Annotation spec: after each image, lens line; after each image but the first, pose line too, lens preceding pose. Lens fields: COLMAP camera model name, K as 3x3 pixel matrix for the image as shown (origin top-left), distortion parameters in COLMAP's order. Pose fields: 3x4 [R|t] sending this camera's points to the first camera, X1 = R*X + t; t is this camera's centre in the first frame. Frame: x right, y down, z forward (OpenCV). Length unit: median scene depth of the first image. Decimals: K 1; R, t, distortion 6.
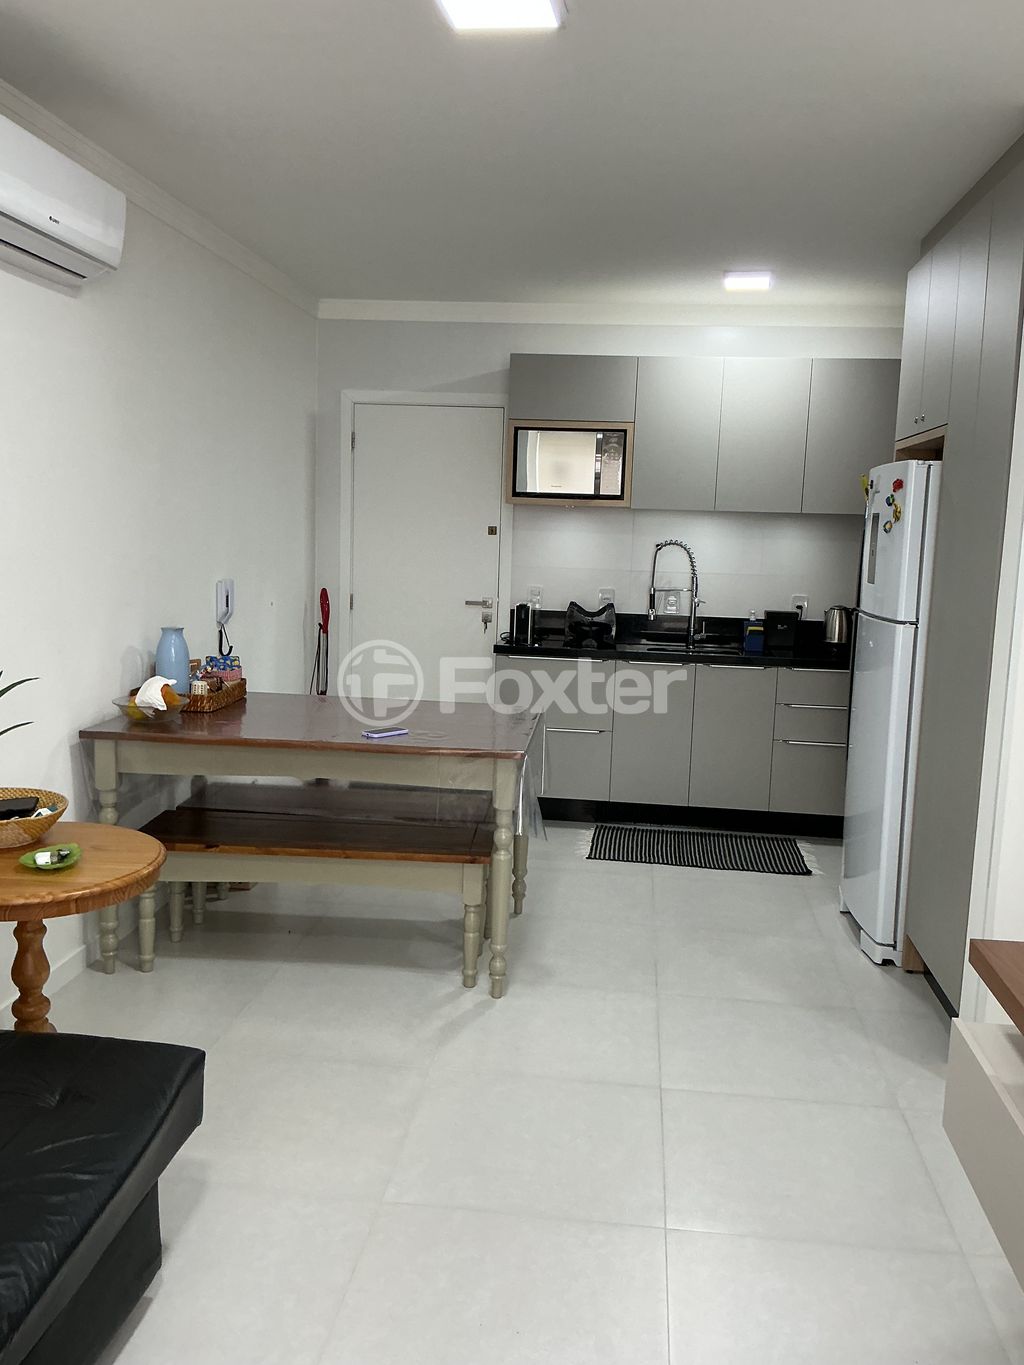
lens RADIAL K [[1132.8, 0, 509.8], [0, 1132.8, 684.4], [0, 0, 1]] dist [-0.003388, -0.007365]
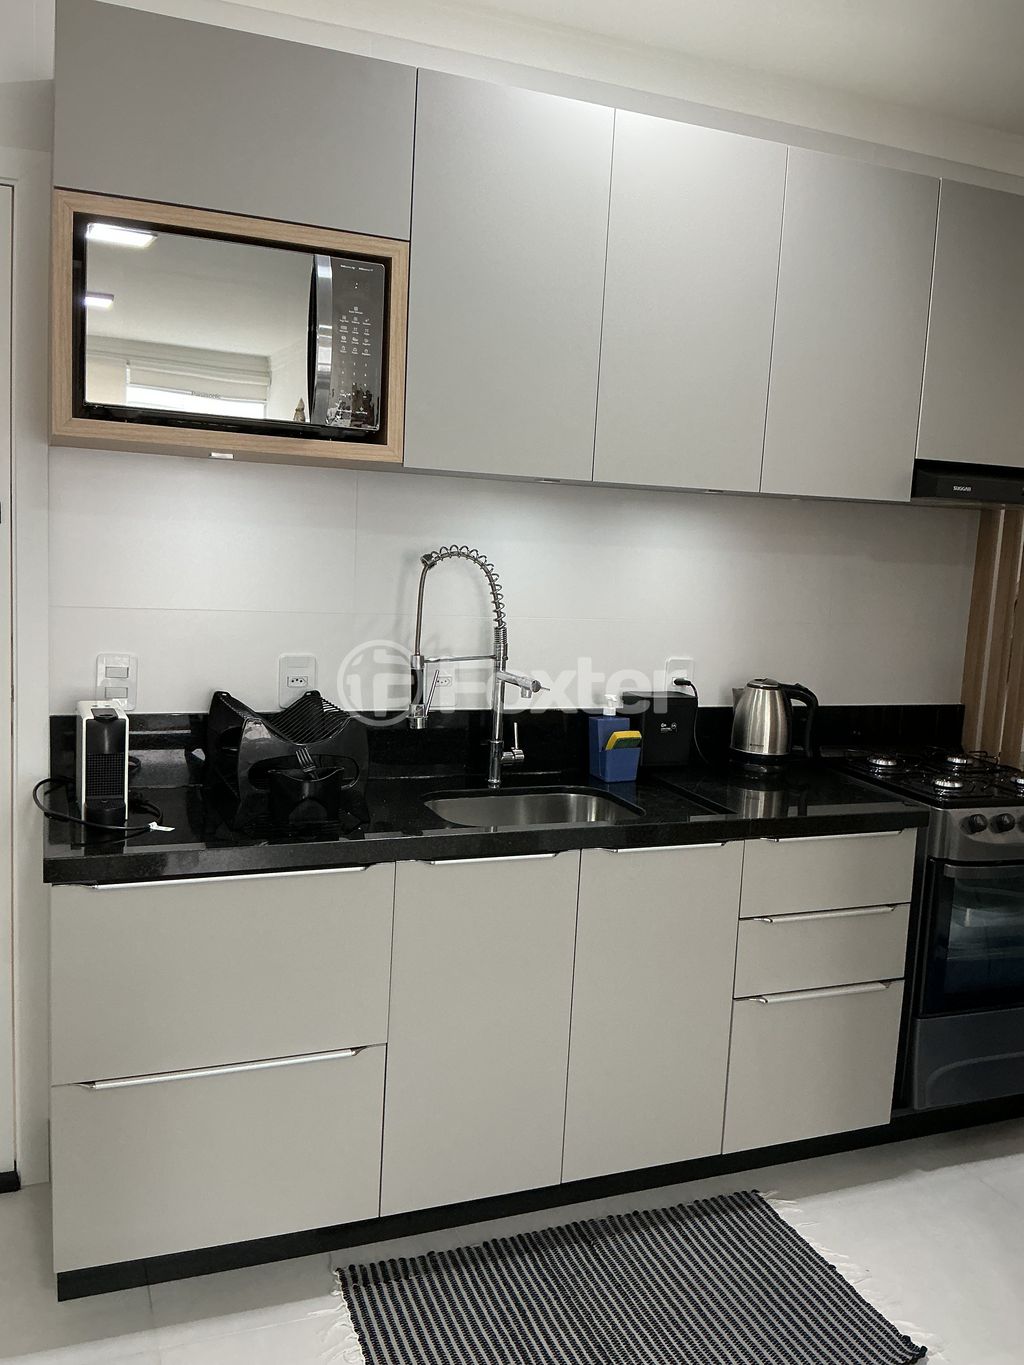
lens RADIAL K [[1132.8, 0, 519.8], [0, 1132.8, 689.7], [0, 0, 1]] dist [-0.003388, -0.007365]
pose [[0.874609, -0.048387, 0.482407, -0.048357], [0.036379, 0.998752, 0.034223, -0.085760], [-0.483461, -0.012382, 0.875278, 0.607001]]
